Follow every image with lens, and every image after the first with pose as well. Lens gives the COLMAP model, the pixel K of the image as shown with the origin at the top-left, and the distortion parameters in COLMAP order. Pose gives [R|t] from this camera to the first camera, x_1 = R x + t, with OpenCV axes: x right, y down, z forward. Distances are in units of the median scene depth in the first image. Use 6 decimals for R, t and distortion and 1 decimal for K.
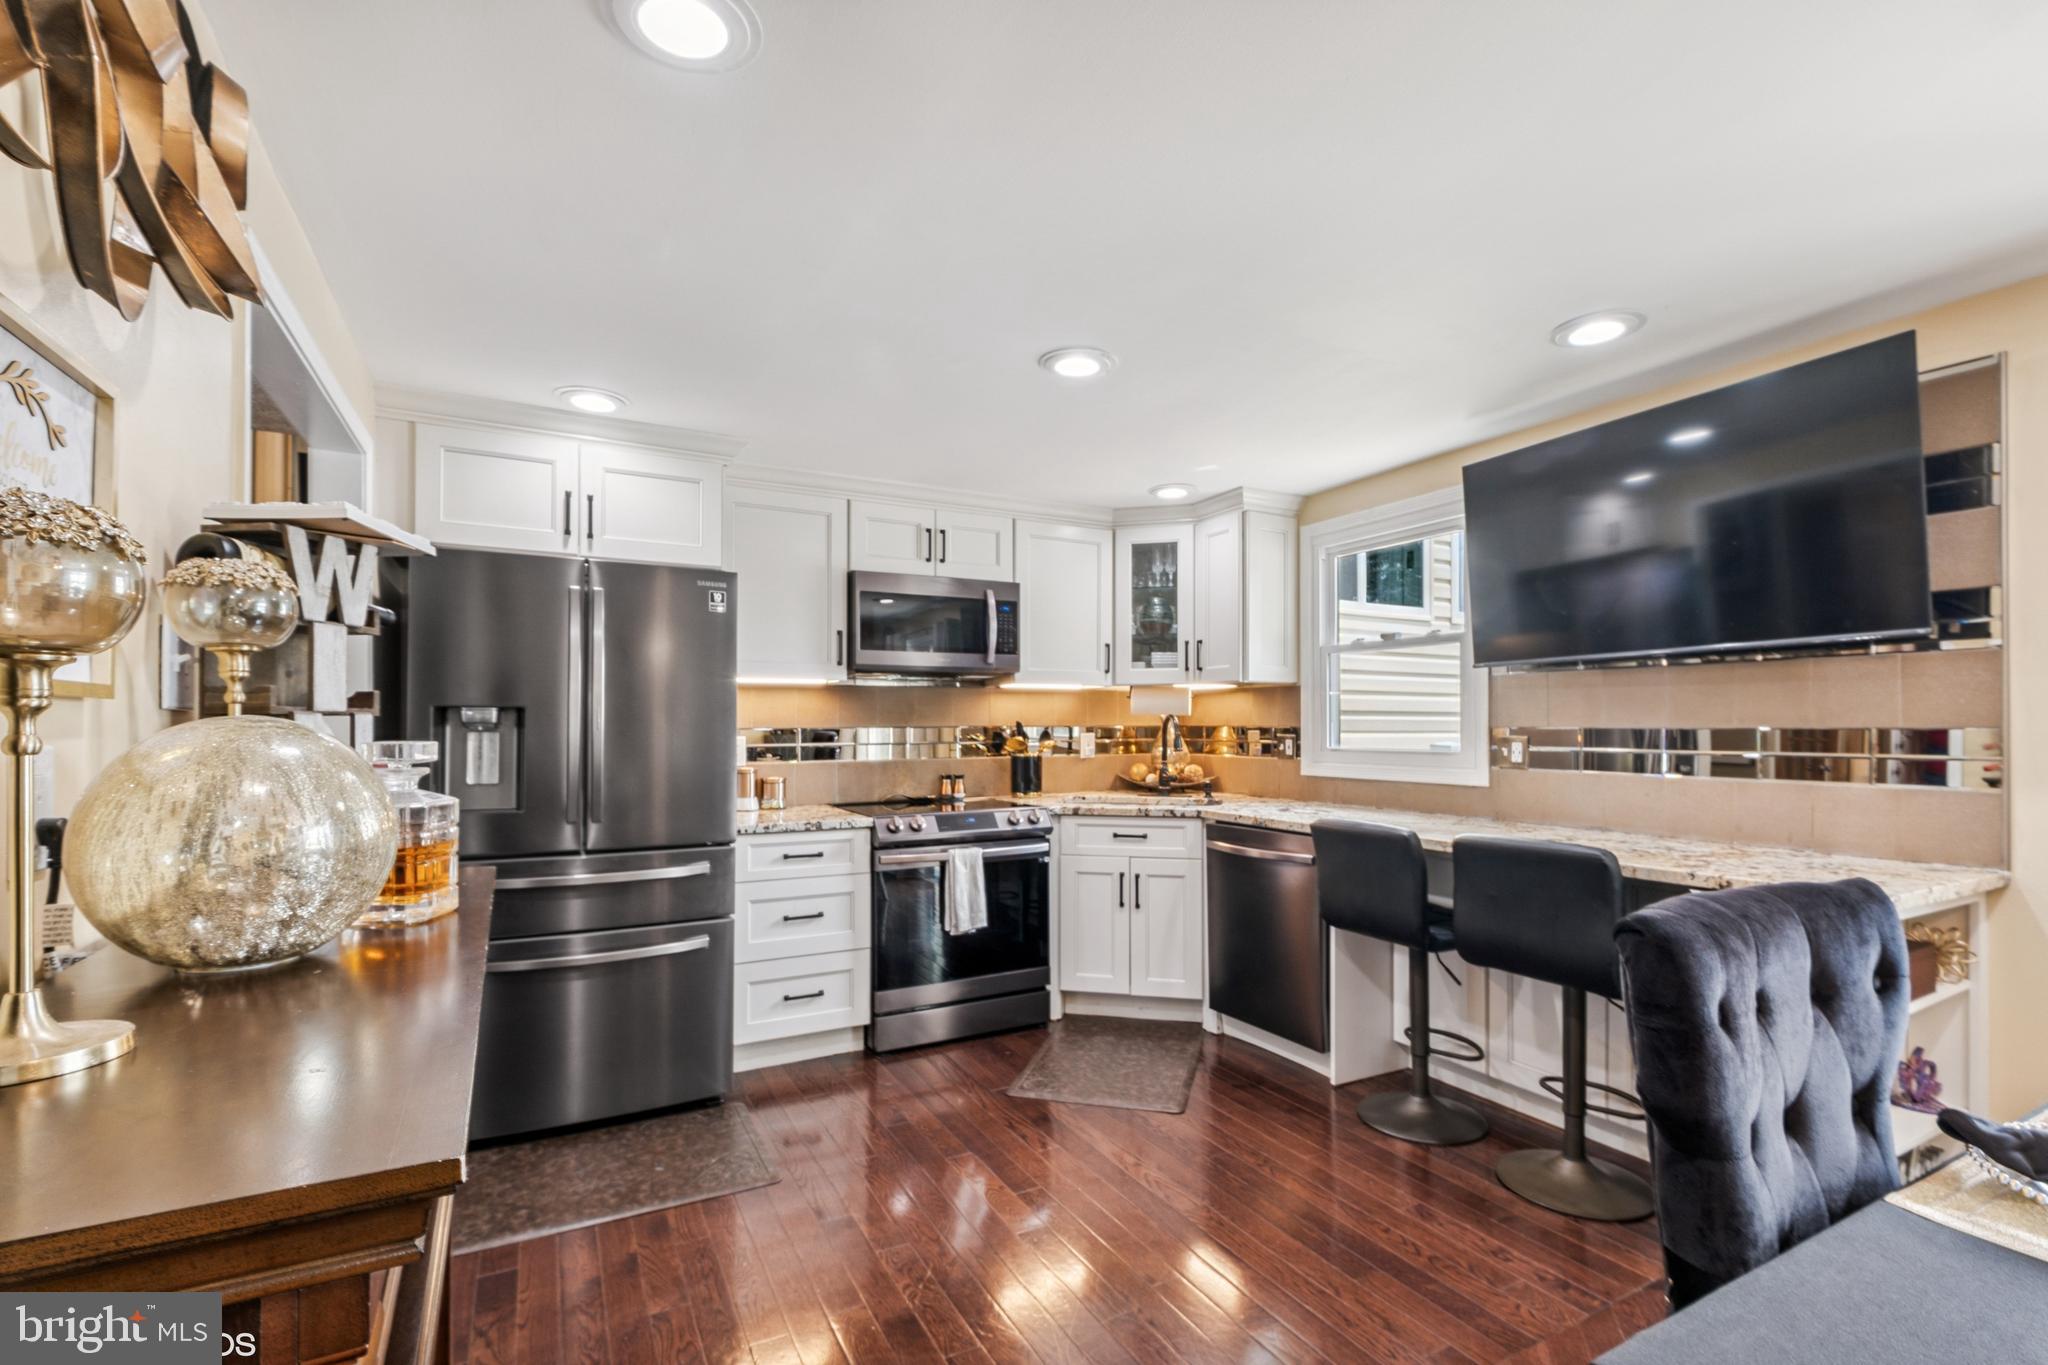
lens RADIAL K [[911.4, 0, 1025.0], [0, 911.4, 726.0], [0, 0, 1]] dist [0.000017, -0.000132]
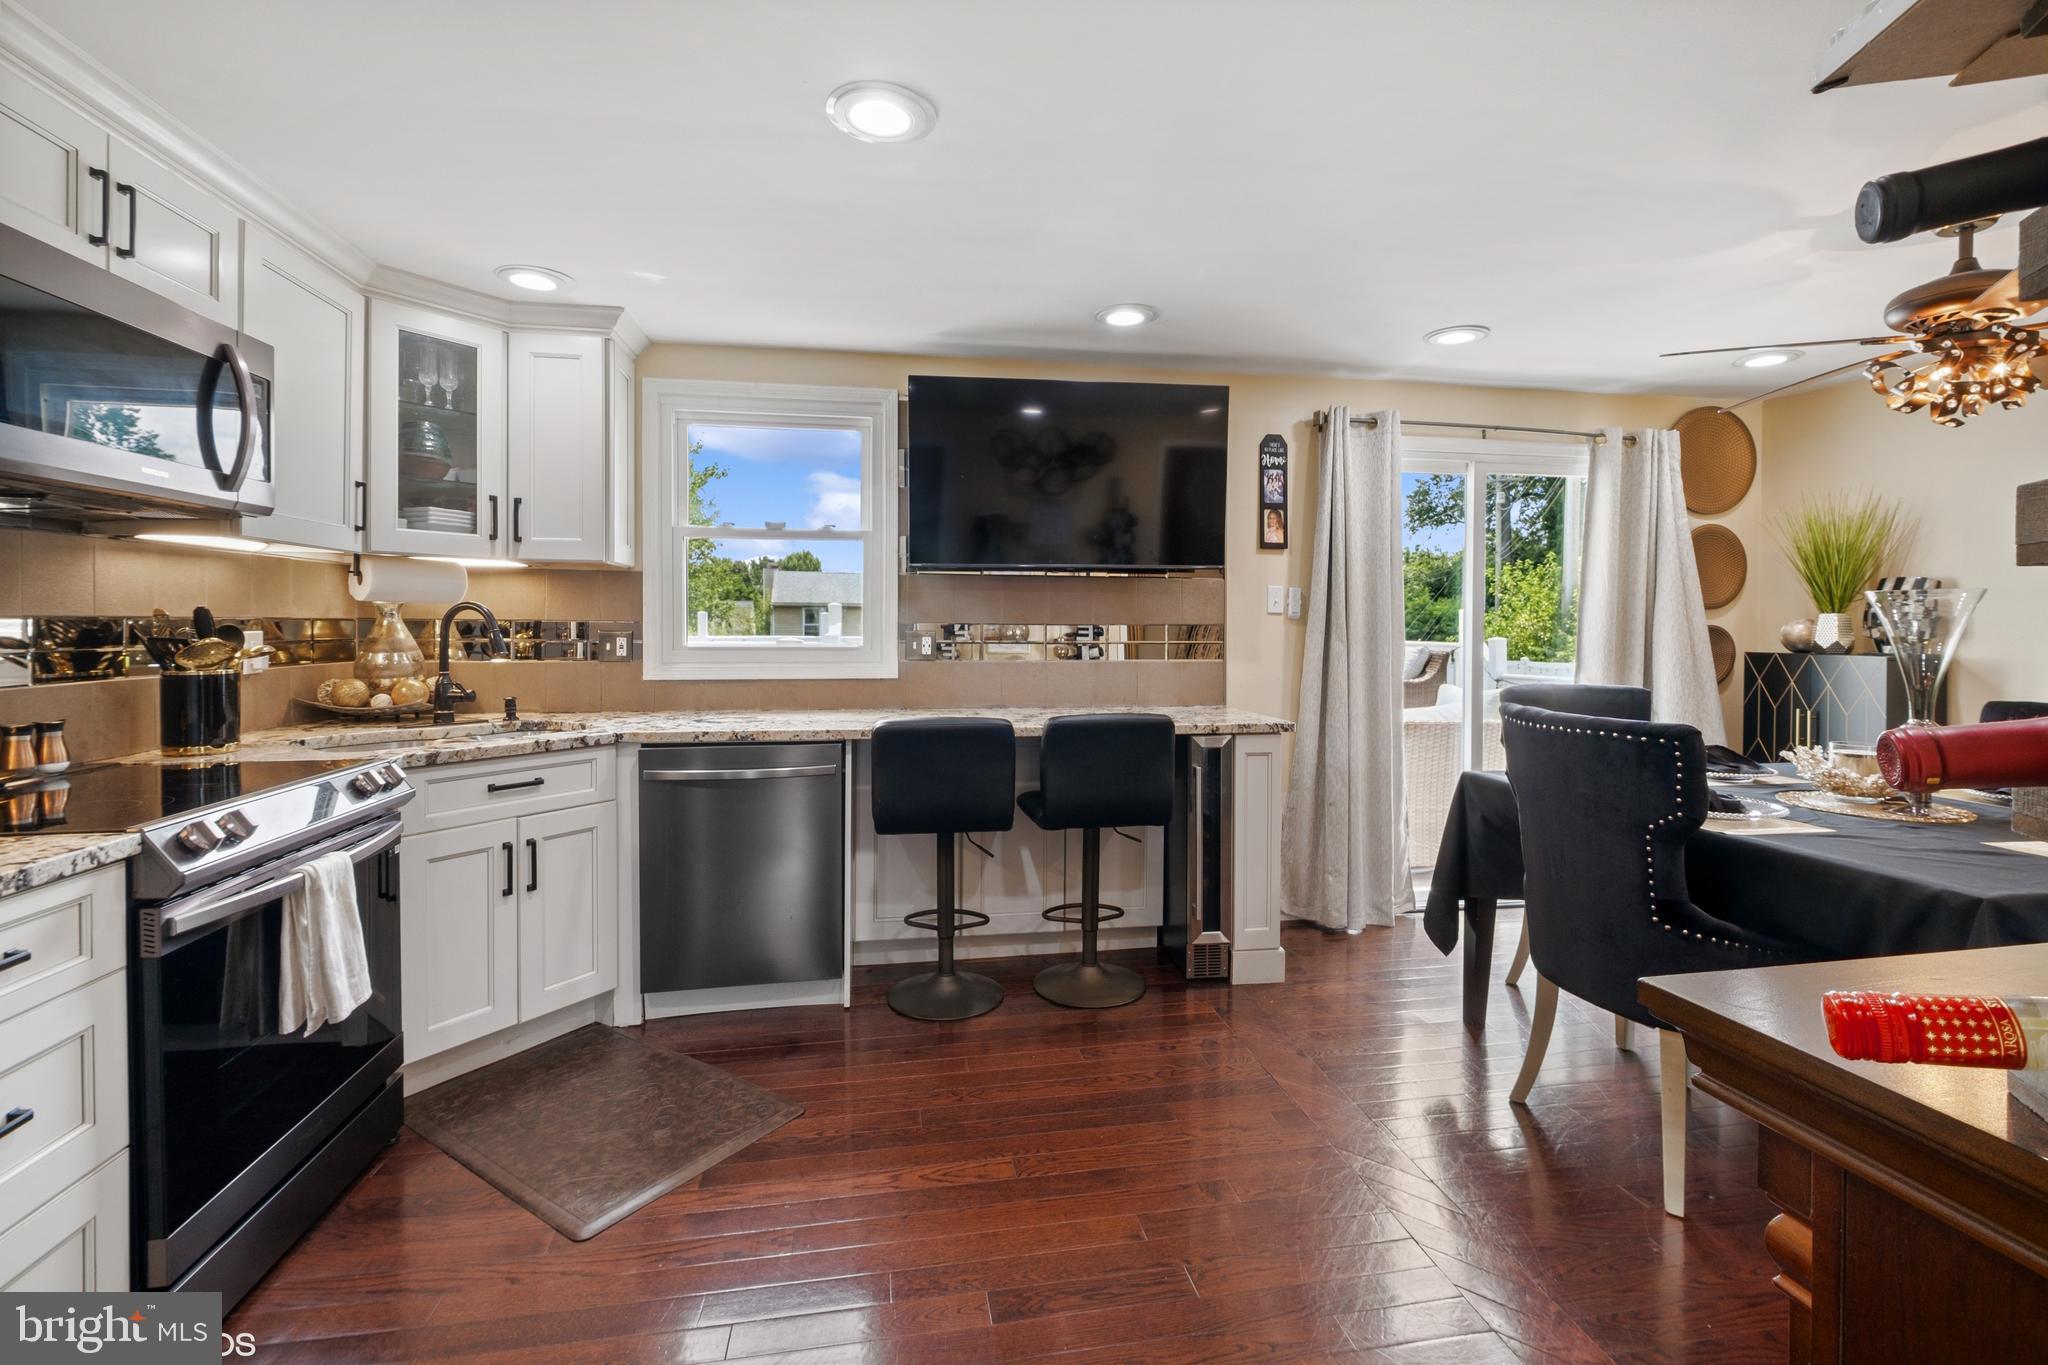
lens RADIAL K [[910.5, 0, 1038.8], [0, 910.5, 643.8], [0, 0, 1]] dist [0.000249, -0.000678]
pose [[0.313699, -0.017153, 0.949368, -0.392344], [-0.004491, 0.999799, 0.019548, 0.003498], [-0.949512, -0.010396, 0.313558, 0.434097]]
